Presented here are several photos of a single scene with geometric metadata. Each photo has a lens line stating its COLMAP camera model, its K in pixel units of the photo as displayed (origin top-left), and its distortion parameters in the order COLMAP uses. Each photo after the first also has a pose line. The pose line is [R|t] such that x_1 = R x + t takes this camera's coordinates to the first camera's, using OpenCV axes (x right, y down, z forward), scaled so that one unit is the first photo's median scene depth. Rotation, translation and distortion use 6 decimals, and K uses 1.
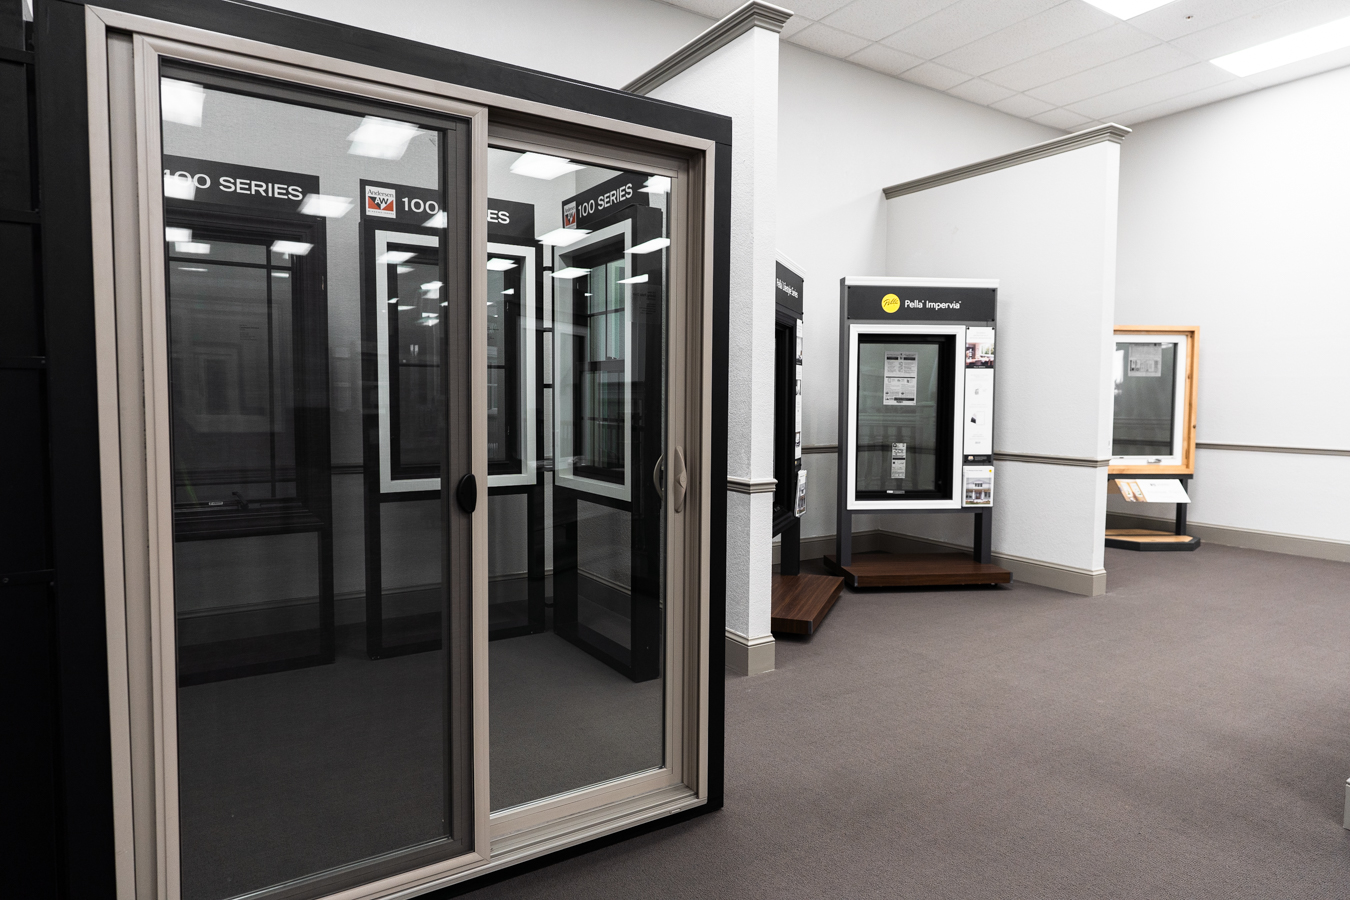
lens RADIAL K [[813.9, 0, 674.2], [0, 813.9, 447.9], [0, 0, 1]] dist [0.003057, -0.002721]
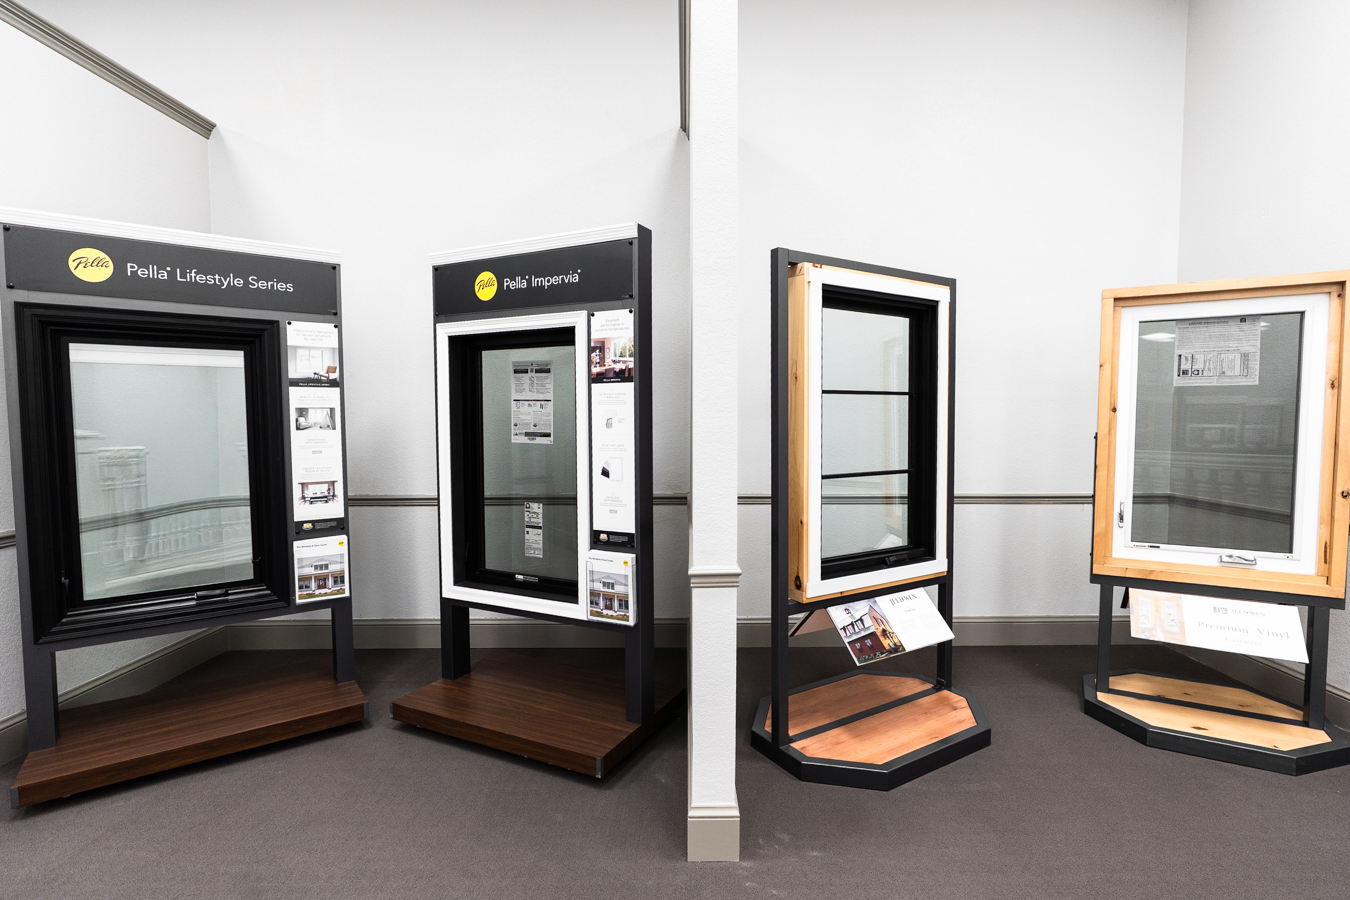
lens RADIAL K [[663.2, 0, 675.6], [0, 663.2, 452.7], [0, 0, 1]] dist [0.003815, 0.001029]
pose [[0.847378, 0.021864, -0.530540, 0.658281], [-0.027839, 0.999607, -0.003271, -0.047630], [0.530260, 0.017541, 0.847653, 0.624167]]
